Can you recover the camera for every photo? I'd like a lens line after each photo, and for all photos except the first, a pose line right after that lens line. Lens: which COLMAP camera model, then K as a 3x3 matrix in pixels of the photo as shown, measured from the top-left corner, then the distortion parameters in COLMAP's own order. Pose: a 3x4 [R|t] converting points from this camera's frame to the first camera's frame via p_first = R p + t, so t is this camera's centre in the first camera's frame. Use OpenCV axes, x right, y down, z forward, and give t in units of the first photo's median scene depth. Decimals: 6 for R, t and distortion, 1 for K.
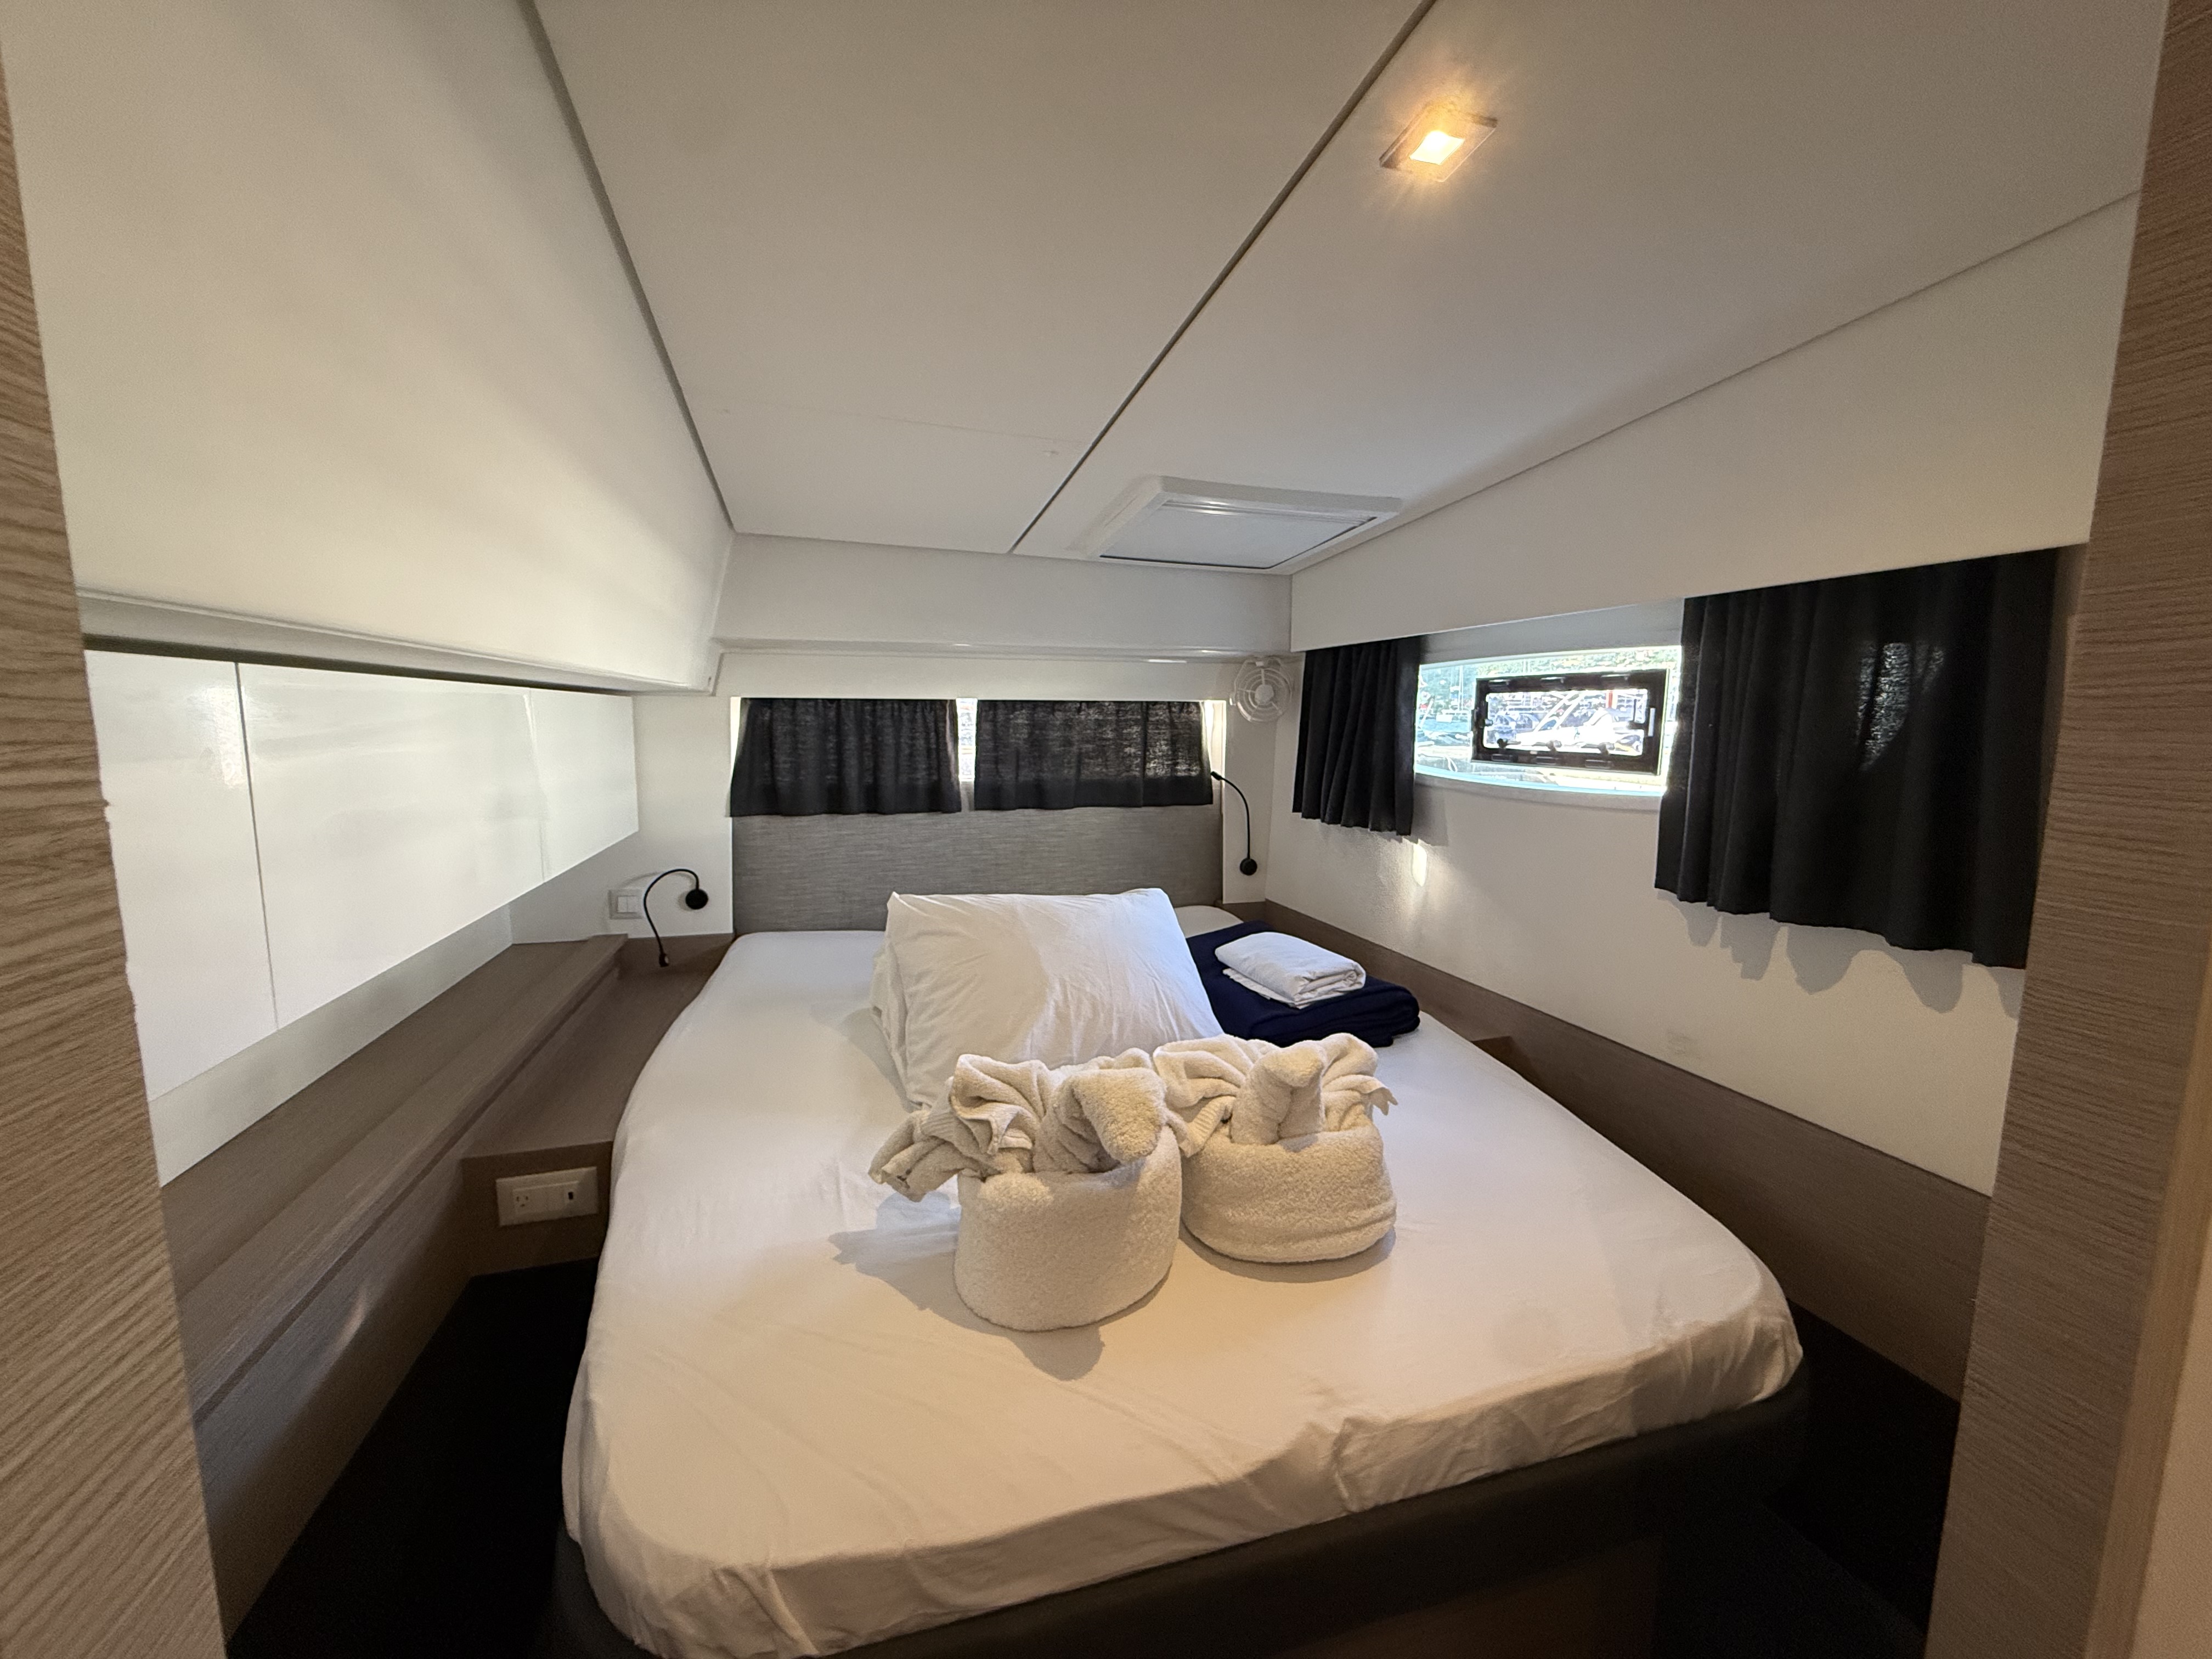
lens RADIAL K [[882.9, 0, 1099.4], [0, 882.9, 830.8], [0, 0, 1]] dist [0.000088, -0.000307]
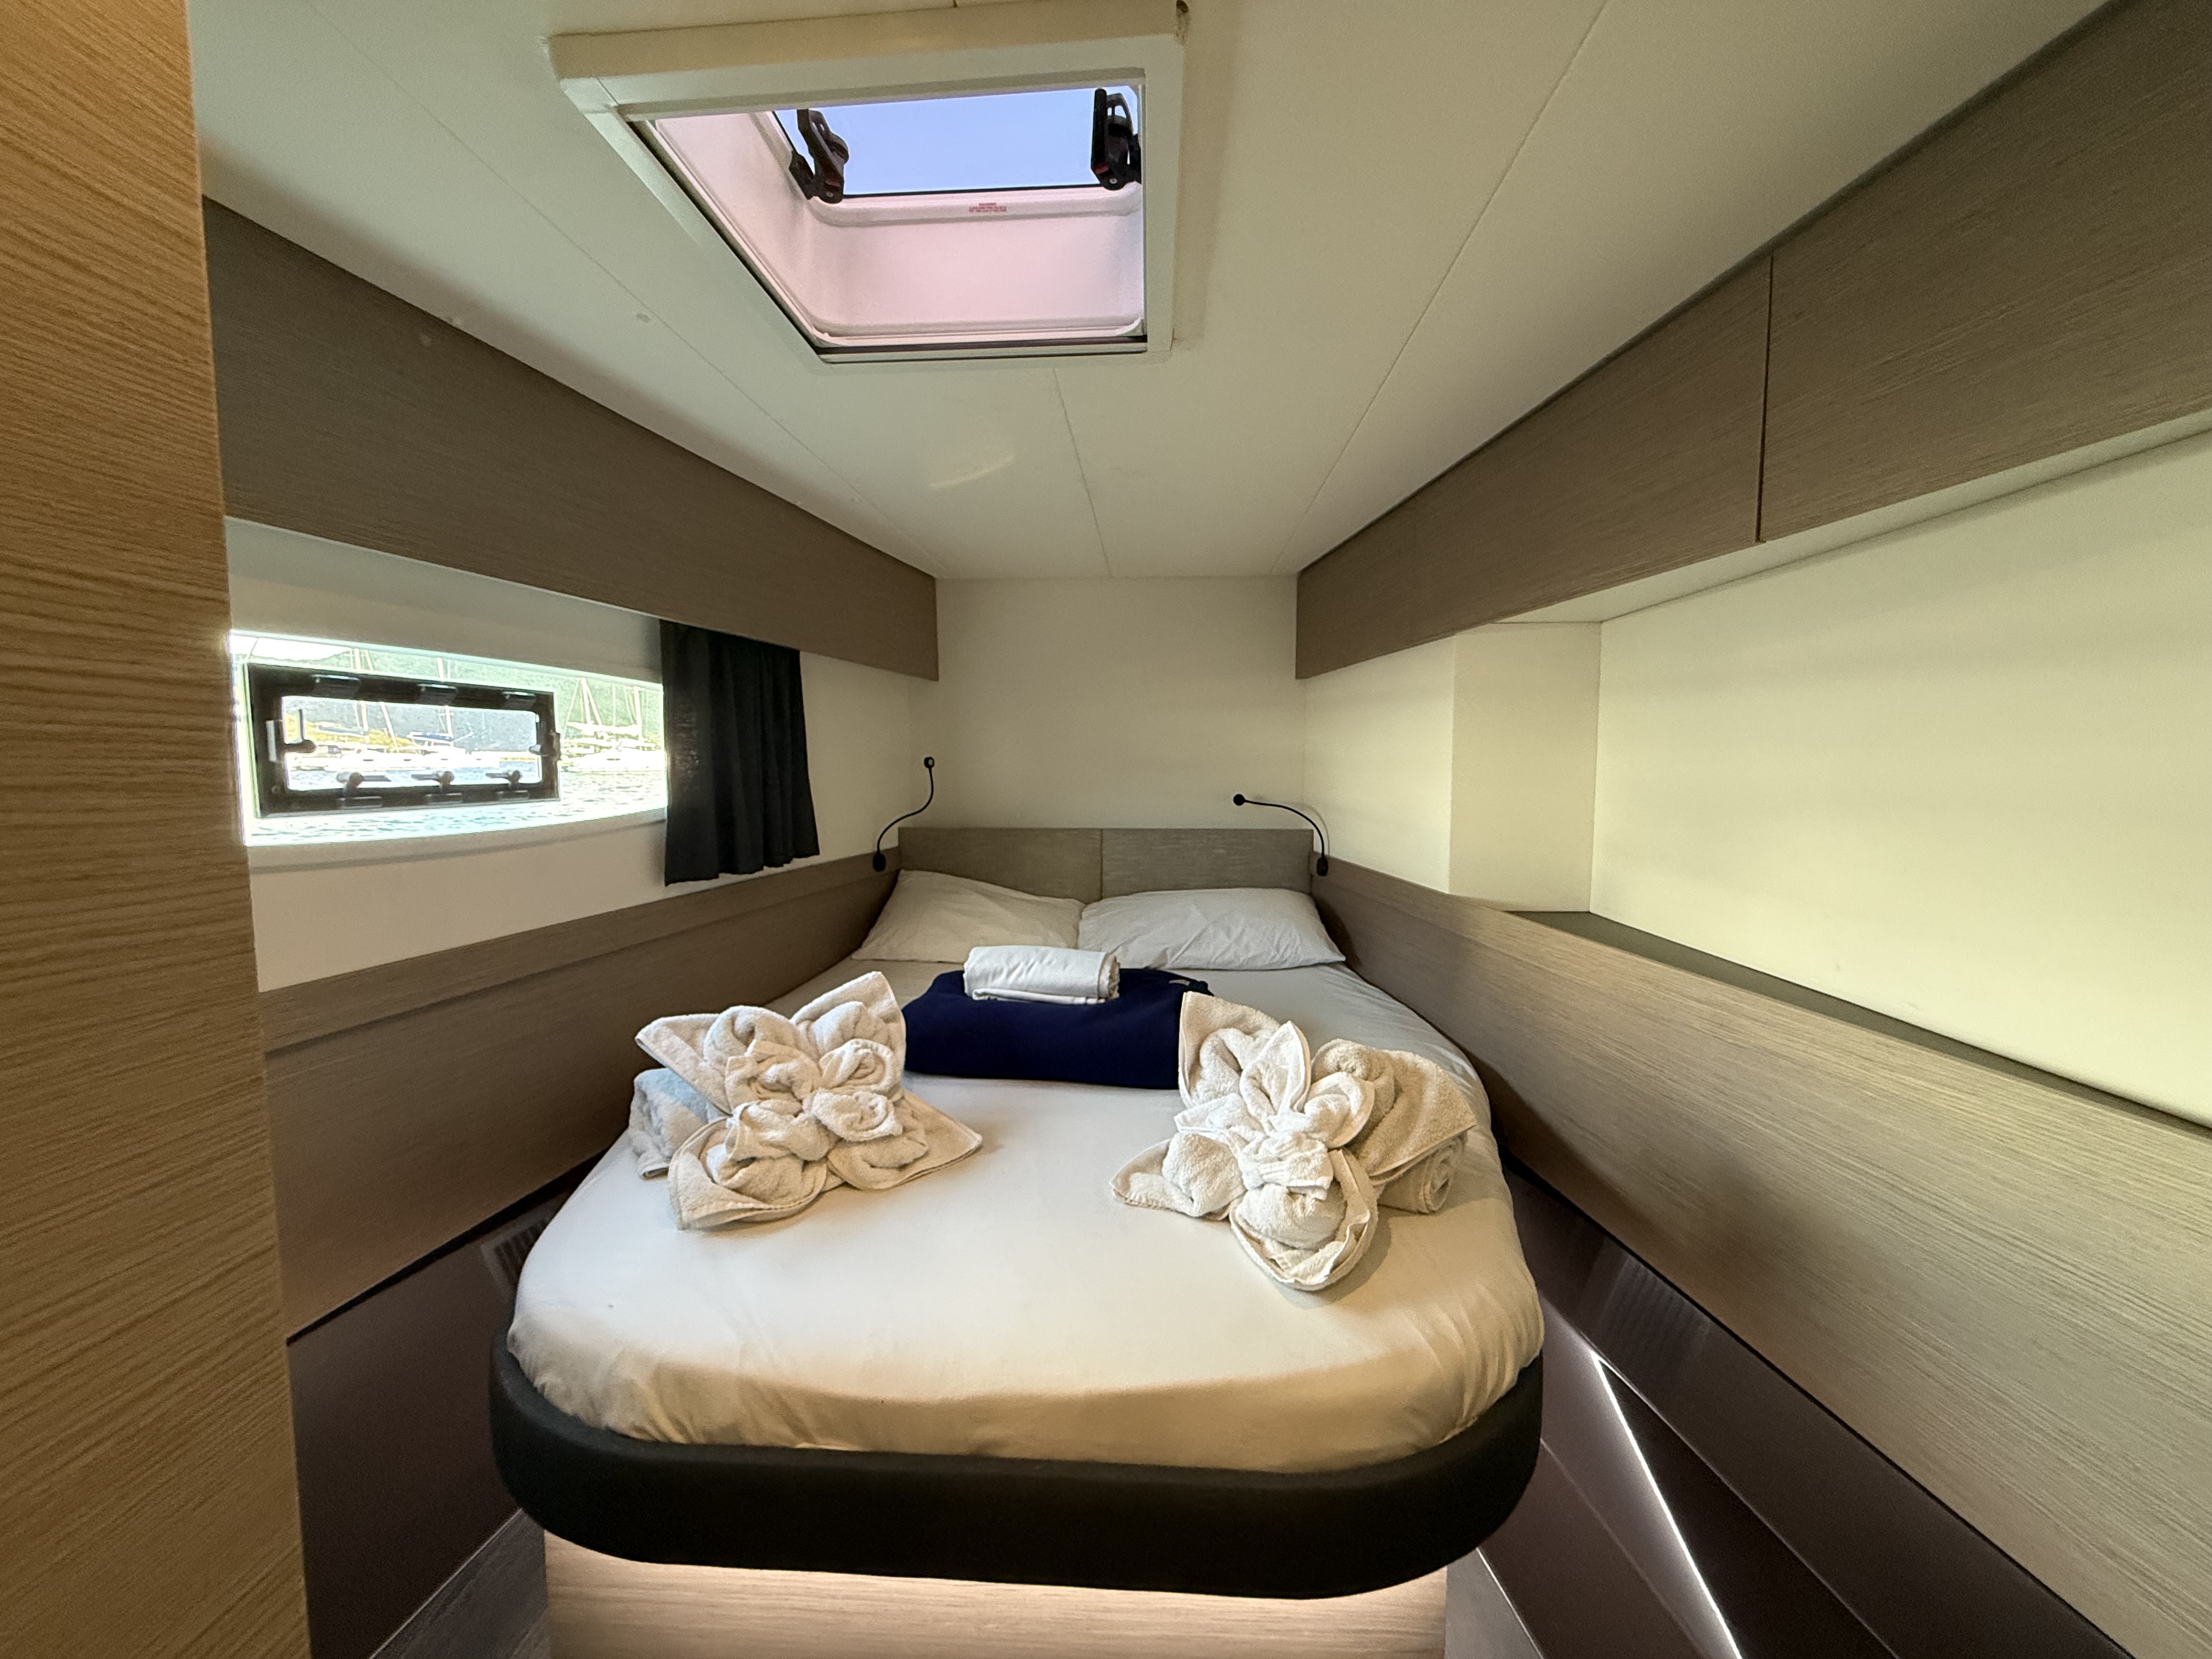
lens RADIAL K [[882.9, 0, 1099.4], [0, 882.9, 830.8], [0, 0, 1]] dist [0.000088, -0.000307]
pose [[-0.942299, -0.033364, 0.333105, -0.277654], [0.036285, 0.978980, 0.200701, -0.185930], [-0.332799, 0.201207, -0.921282, 1.541792]]
